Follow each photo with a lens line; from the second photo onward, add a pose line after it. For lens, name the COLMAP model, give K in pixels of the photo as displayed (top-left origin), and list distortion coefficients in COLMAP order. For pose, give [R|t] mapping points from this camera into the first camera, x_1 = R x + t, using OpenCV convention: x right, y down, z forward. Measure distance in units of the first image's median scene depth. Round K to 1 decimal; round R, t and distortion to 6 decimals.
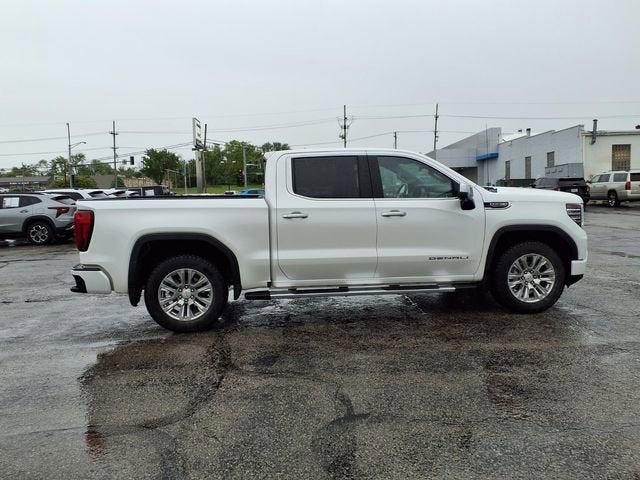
lens RADIAL K [[505.8, 0, 316.5], [0, 505.8, 238.0], [0, 0, 1]] dist [0.086780, -0.133052]
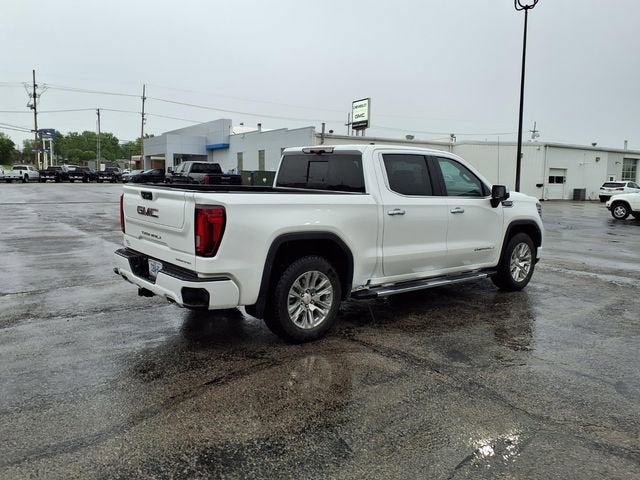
lens RADIAL K [[505.1, 0, 320.0], [0, 505.1, 240.0], [0, 0, 1]] dist [0.103914, -0.167945]
pose [[0.833722, -0.025896, 0.551577, -0.693144], [0.008993, 0.999404, 0.033328, -0.023044], [-0.552111, -0.022825, 0.833458, 0.232315]]
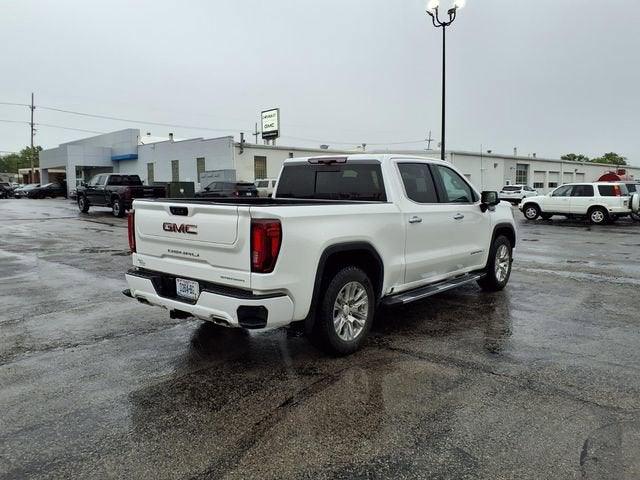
lens RADIAL K [[505.8, 0, 316.5], [0, 505.8, 238.0], [0, 0, 1]] dist [0.086780, -0.133052]
pose [[0.725276, -0.044961, 0.686988, -0.852145], [0.046422, 0.998788, 0.016359, -0.031772], [-0.686891, 0.020027, 0.726484, 0.373170]]
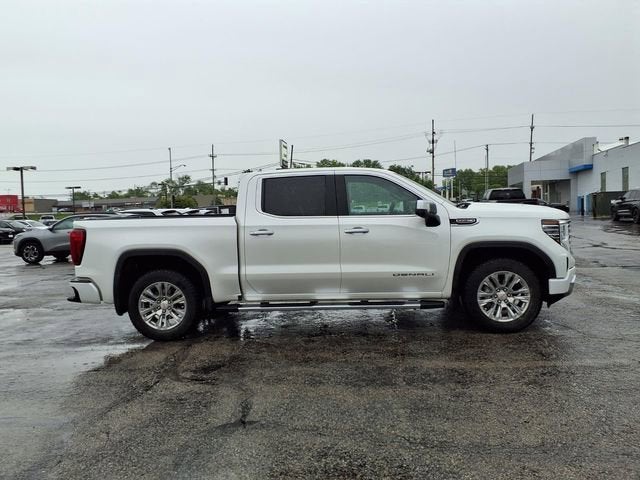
lens RADIAL K [[502.0, 0, 318.0], [0, 502.0, 237.8], [0, 0, 1]] dist [0.087110, -0.122963]
pose [[0.984290, -0.002102, -0.176547, 0.247840], [-0.003530, 0.999495, -0.031580, -0.001177], [0.176524, 0.031707, 0.983786, -0.011868]]
